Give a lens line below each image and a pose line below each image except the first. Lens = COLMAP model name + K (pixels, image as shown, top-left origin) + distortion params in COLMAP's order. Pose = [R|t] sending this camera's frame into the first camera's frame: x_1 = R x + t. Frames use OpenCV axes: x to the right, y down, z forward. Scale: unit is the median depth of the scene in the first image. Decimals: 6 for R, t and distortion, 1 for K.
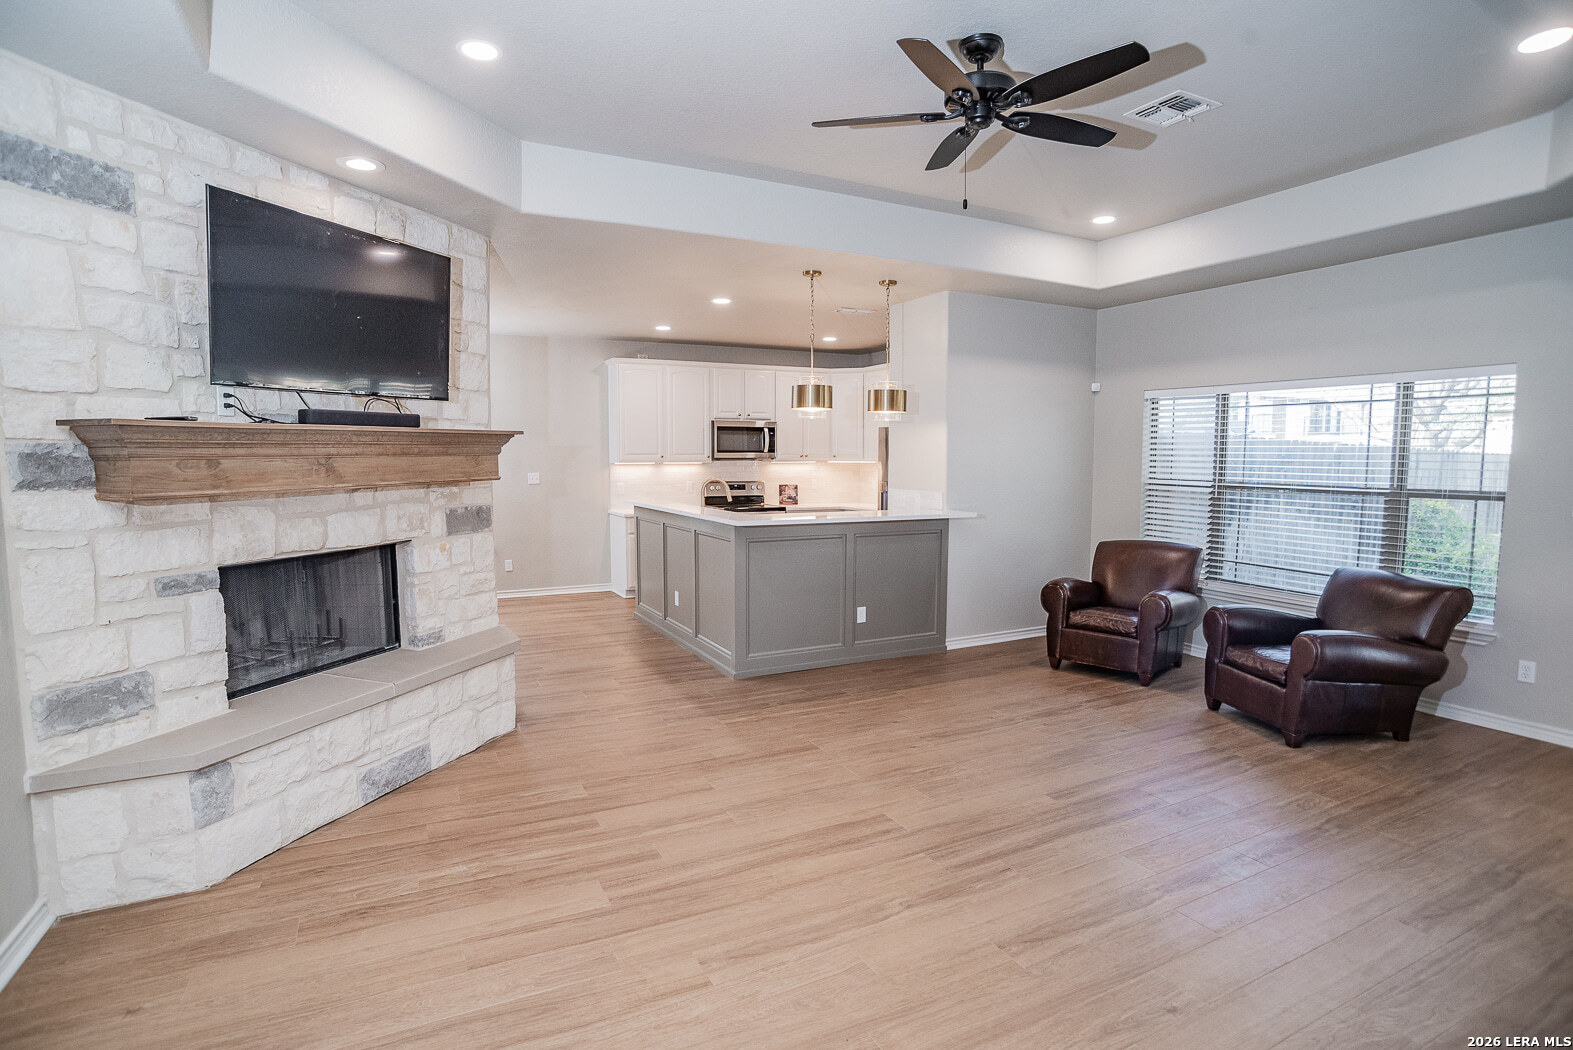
lens RADIAL K [[800.4, 0, 786.5], [0, 800.4, 525.0], [0, 0, 1]] dist [-0.073291, 0.034180]
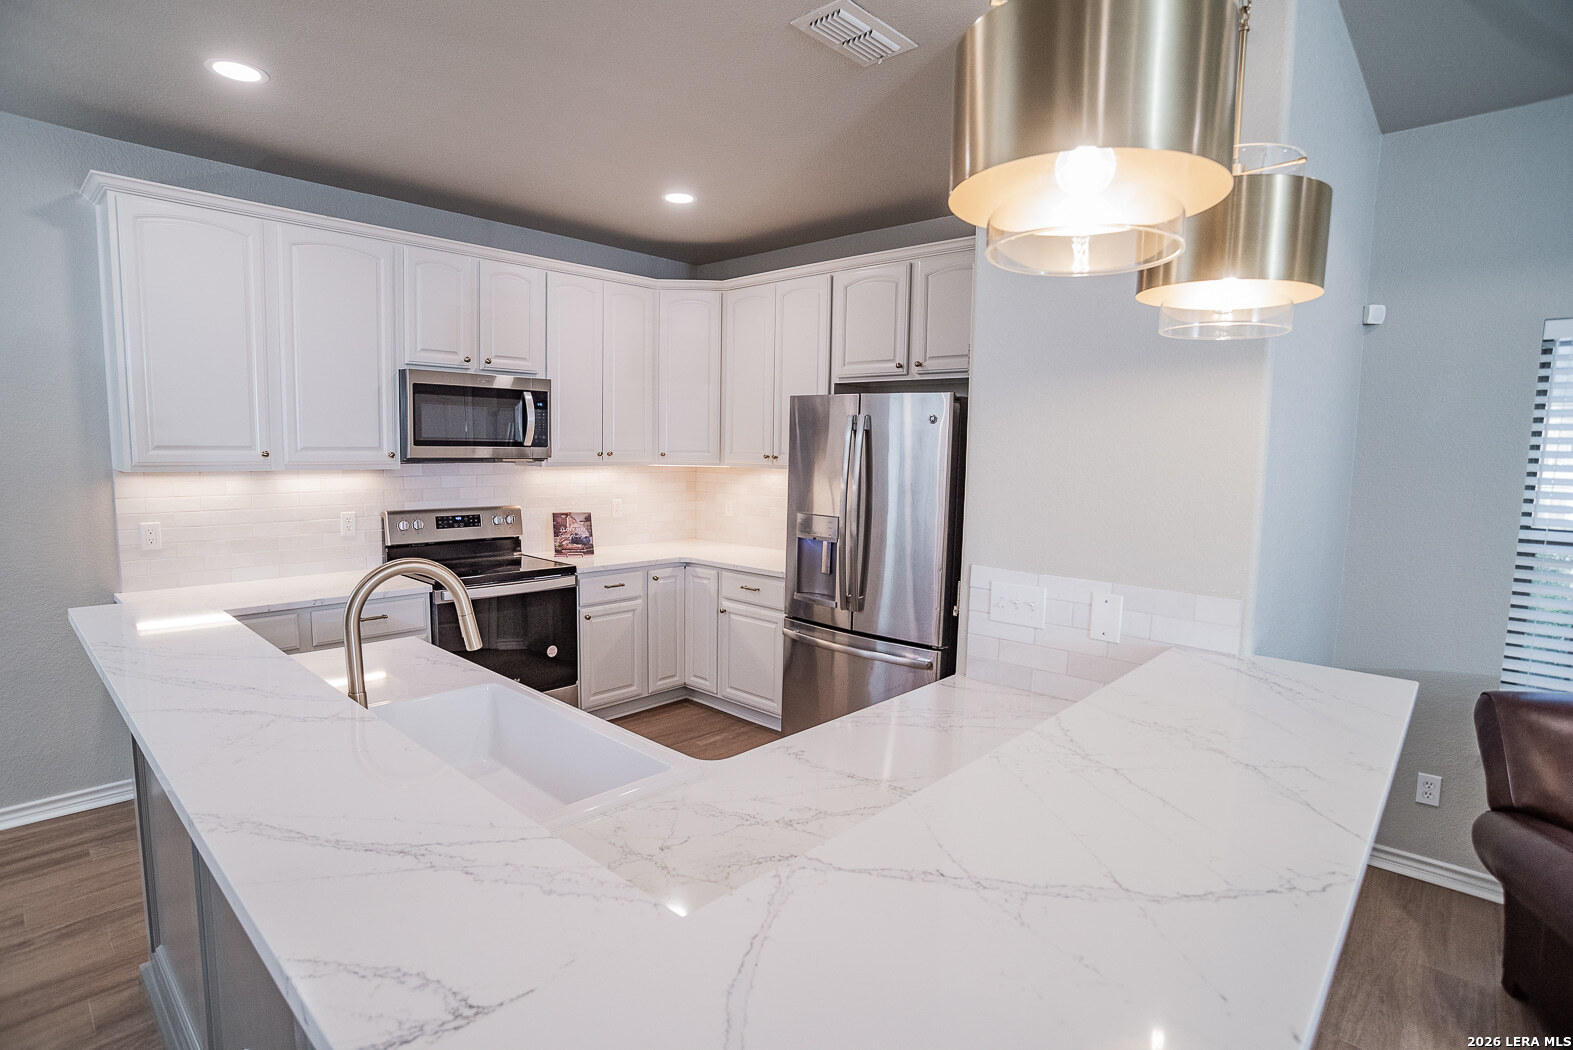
lens RADIAL K [[792.2, 0, 760.4], [0, 792.2, 530.3], [0, 0, 1]] dist [-0.095514, 0.042745]
pose [[0.945894, -0.019303, 0.323902, -0.101094], [0.011308, 0.999584, 0.026548, -0.116873], [-0.324280, -0.021449, 0.945718, 1.174850]]
